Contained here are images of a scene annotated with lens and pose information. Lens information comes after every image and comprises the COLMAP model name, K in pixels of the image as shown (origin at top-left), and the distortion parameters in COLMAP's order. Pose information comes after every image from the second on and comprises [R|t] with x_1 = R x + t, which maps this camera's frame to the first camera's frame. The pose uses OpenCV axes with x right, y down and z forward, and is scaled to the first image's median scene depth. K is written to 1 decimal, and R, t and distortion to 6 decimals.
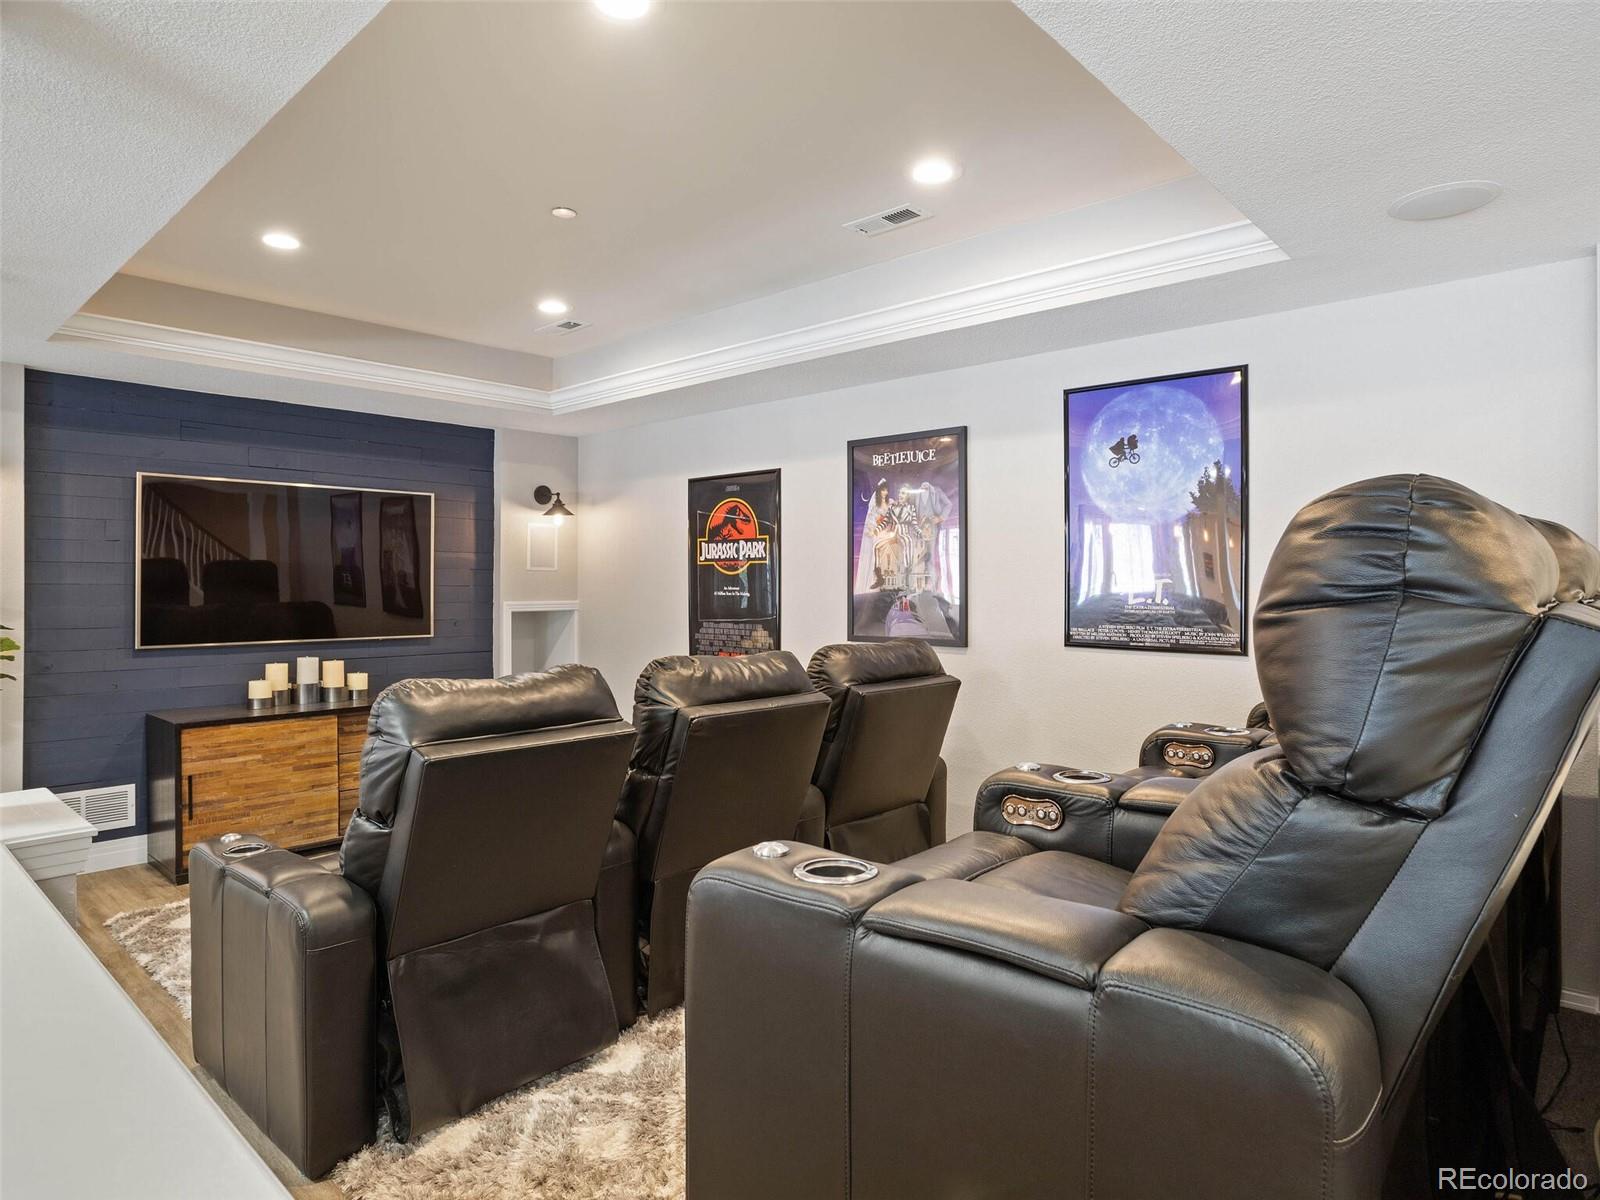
lens RADIAL K [[942.1, 0, 790.7], [0, 942.1, 600.3], [0, 0, 1]] dist [-0.009918, -0.000218]
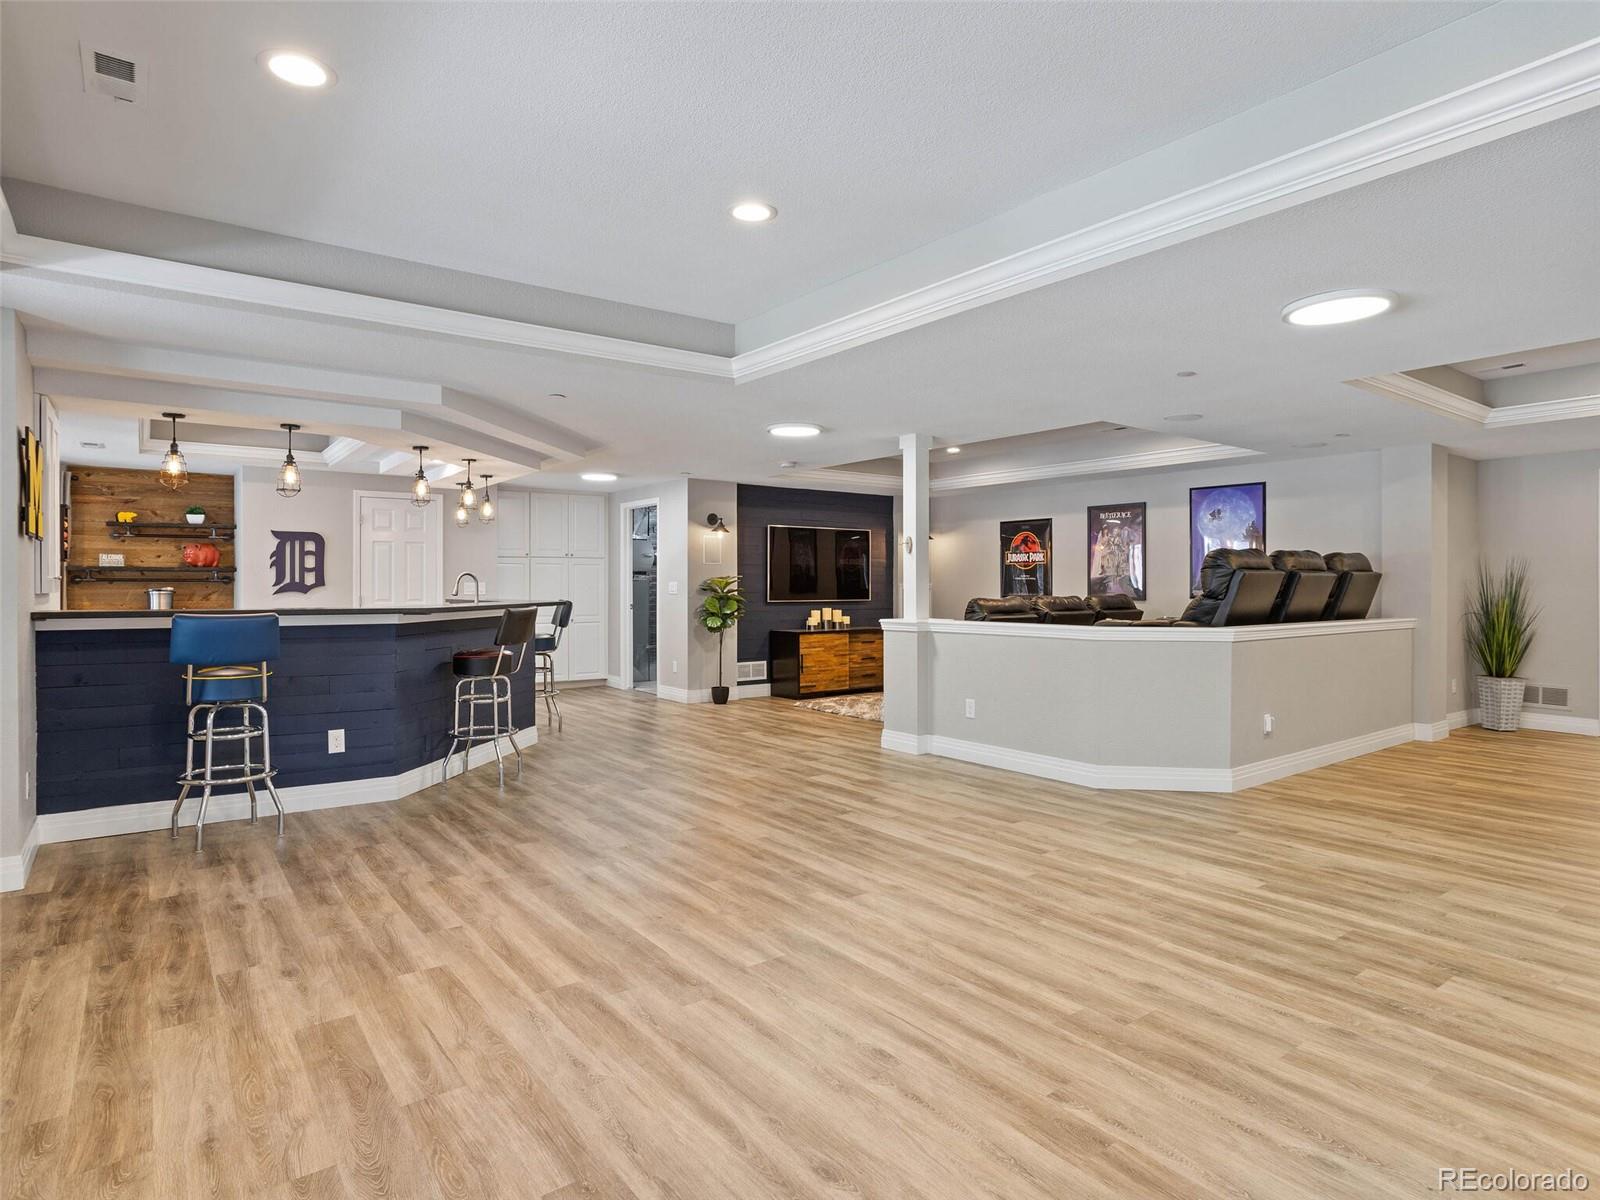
lens RADIAL K [[889.5, 0, 817.1], [0, 889.5, 585.9], [0, 0, 1]] dist [-0.004409, -0.000288]
pose [[0.986587, -0.000581, -0.163235, -0.214635], [-0.002087, 0.999867, -0.016174, 0.045975], [0.163223, 0.016298, 0.986455, -1.083431]]
